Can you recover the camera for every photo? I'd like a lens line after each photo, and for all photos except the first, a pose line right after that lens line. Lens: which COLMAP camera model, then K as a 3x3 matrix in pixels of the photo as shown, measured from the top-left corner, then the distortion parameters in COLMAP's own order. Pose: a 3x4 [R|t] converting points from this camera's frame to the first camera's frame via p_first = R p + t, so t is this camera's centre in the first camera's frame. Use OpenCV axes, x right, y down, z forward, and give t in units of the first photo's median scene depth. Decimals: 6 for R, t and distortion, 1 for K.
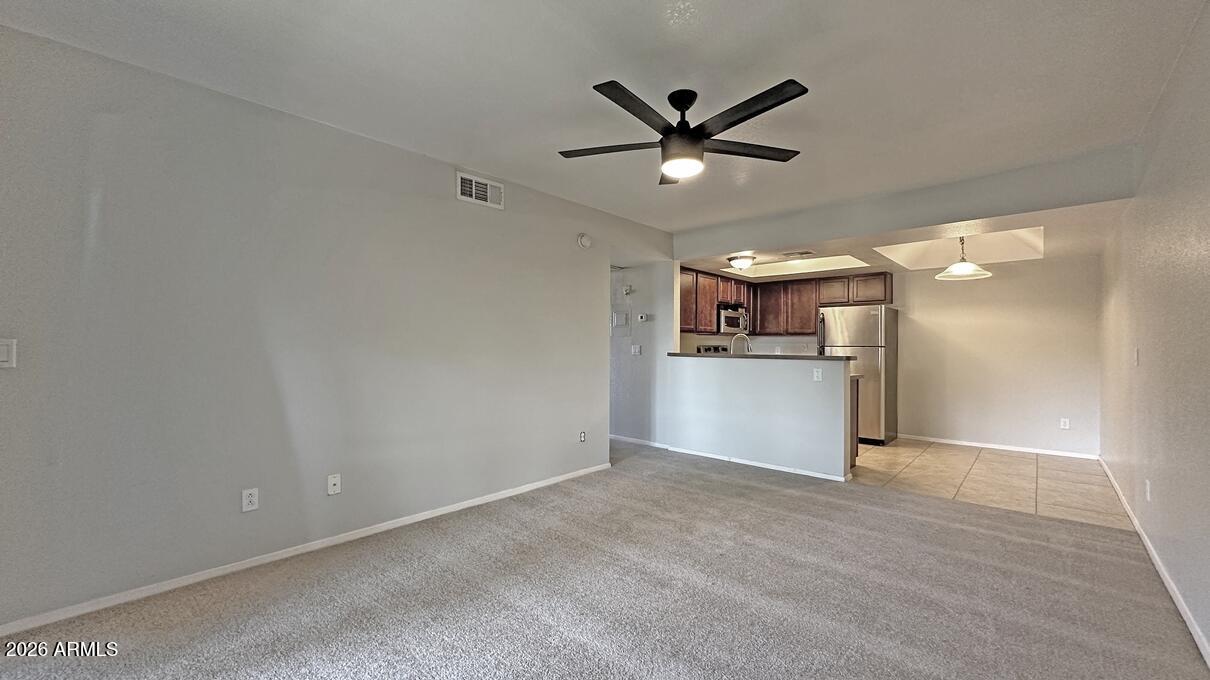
lens RADIAL K [[482.7, 0, 605.0], [0, 482.7, 340.0], [0, 0, 1]] dist [-0.002655, 0.000558]
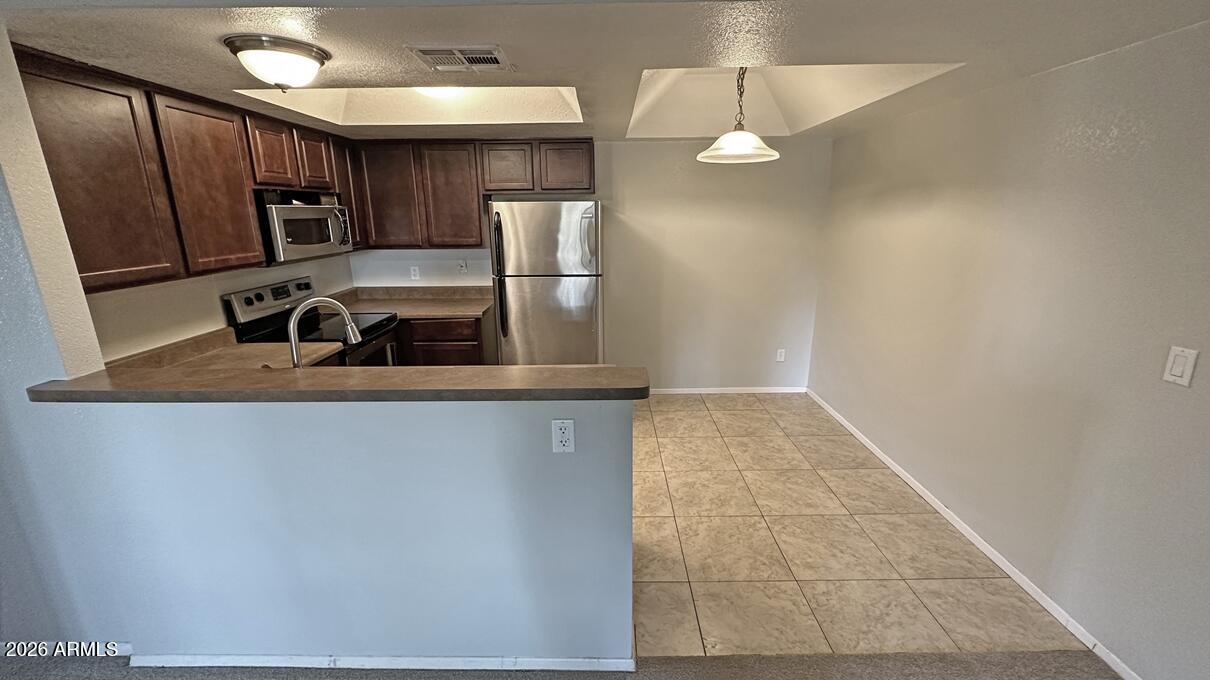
lens RADIAL K [[482.7, 0, 605.0], [0, 482.7, 340.0], [0, 0, 1]] dist [-0.002655, 0.000558]
pose [[0.742784, -0.183166, 0.643989, 0.168864], [0.004798, 0.963283, 0.268446, -0.059838], [-0.669514, -0.196308, 0.716390, 0.500380]]
